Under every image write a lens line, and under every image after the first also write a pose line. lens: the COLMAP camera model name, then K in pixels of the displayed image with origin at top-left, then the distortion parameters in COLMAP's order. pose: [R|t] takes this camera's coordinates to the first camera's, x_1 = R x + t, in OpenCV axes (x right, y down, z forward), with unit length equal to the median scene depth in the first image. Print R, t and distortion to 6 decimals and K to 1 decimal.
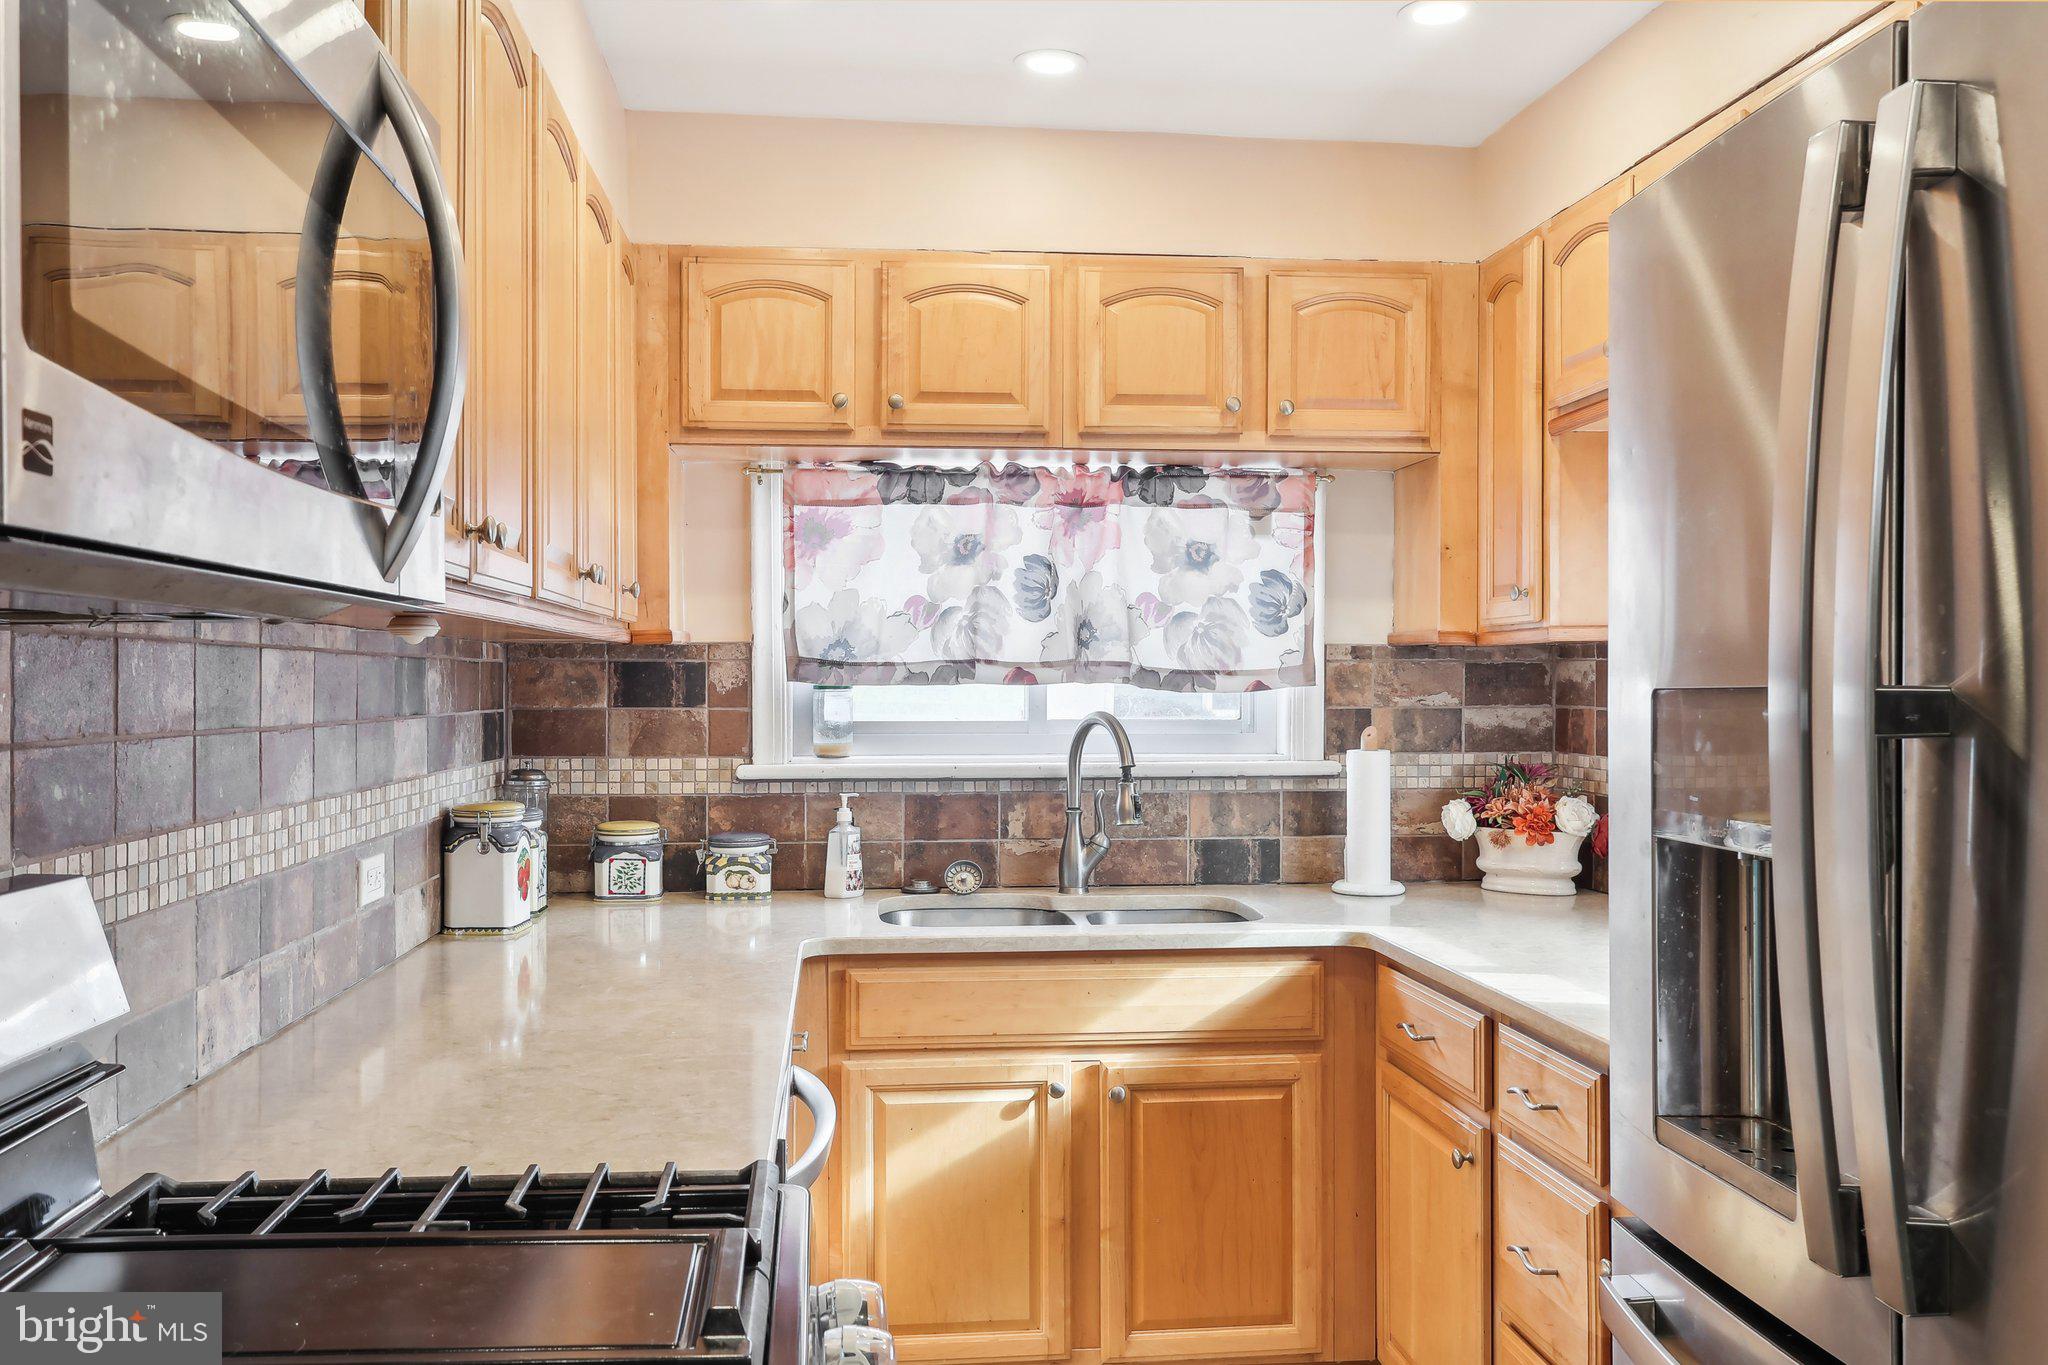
lens RADIAL K [[1686.6, 0, 1010.4], [0, 1686.6, 709.6], [0, 0, 1]] dist [0.011102, -0.001855]
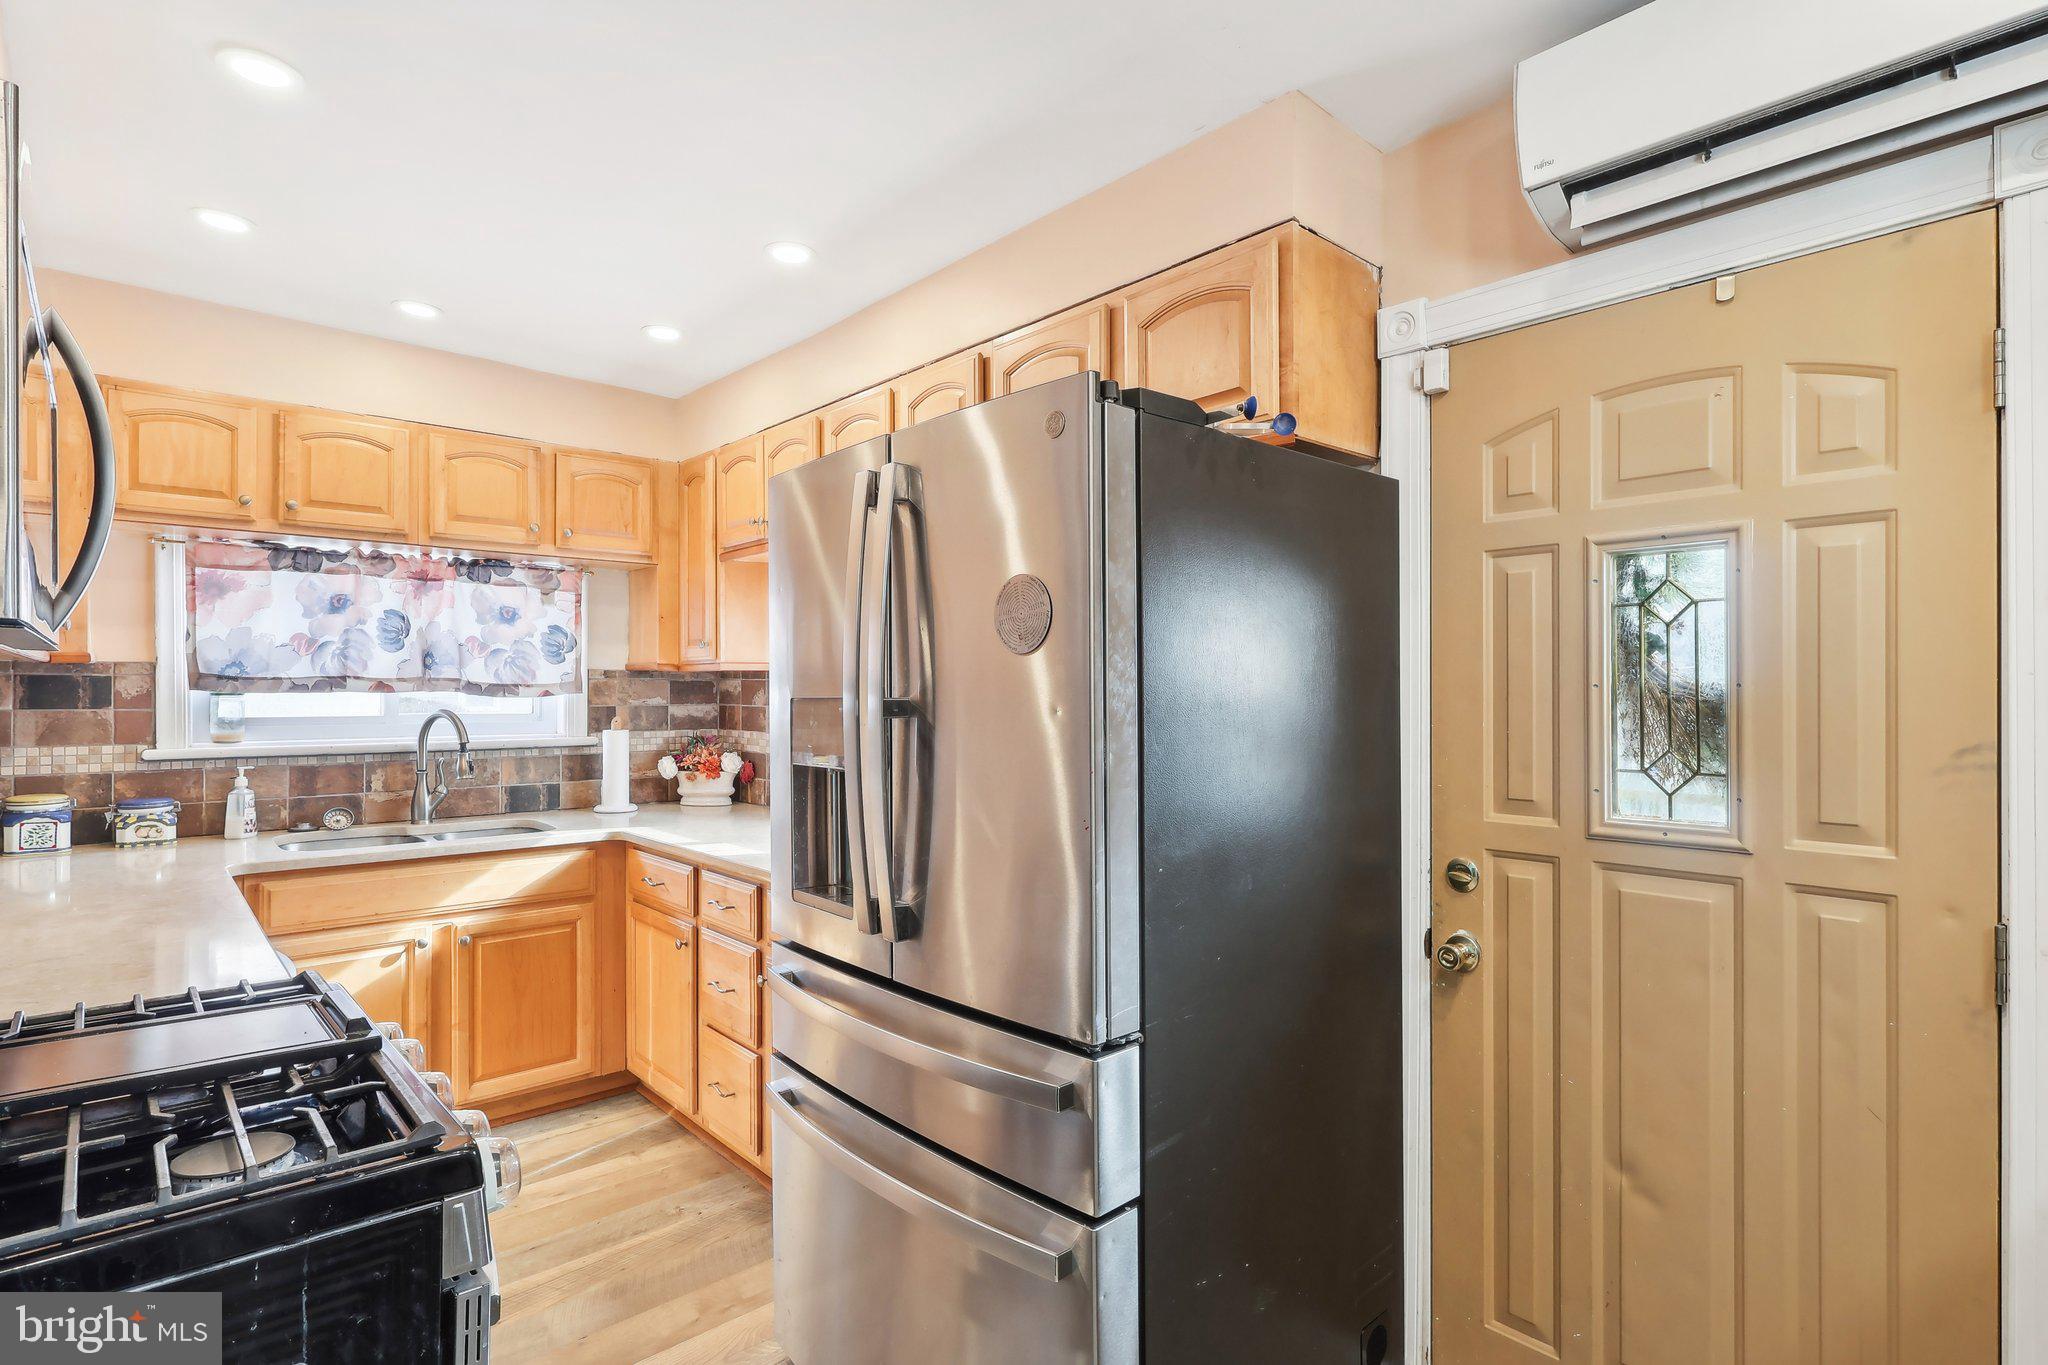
lens RADIAL K [[1017.7, 0, 1025.3], [0, 1017.7, 692.4], [0, 0, 1]] dist [0.002800, 0.000384]
pose [[0.809949, 0.001344, 0.586498, -0.068827], [0.005963, 0.999927, -0.010528, -0.001450], [-0.586469, 0.012025, 0.809882, -0.118525]]
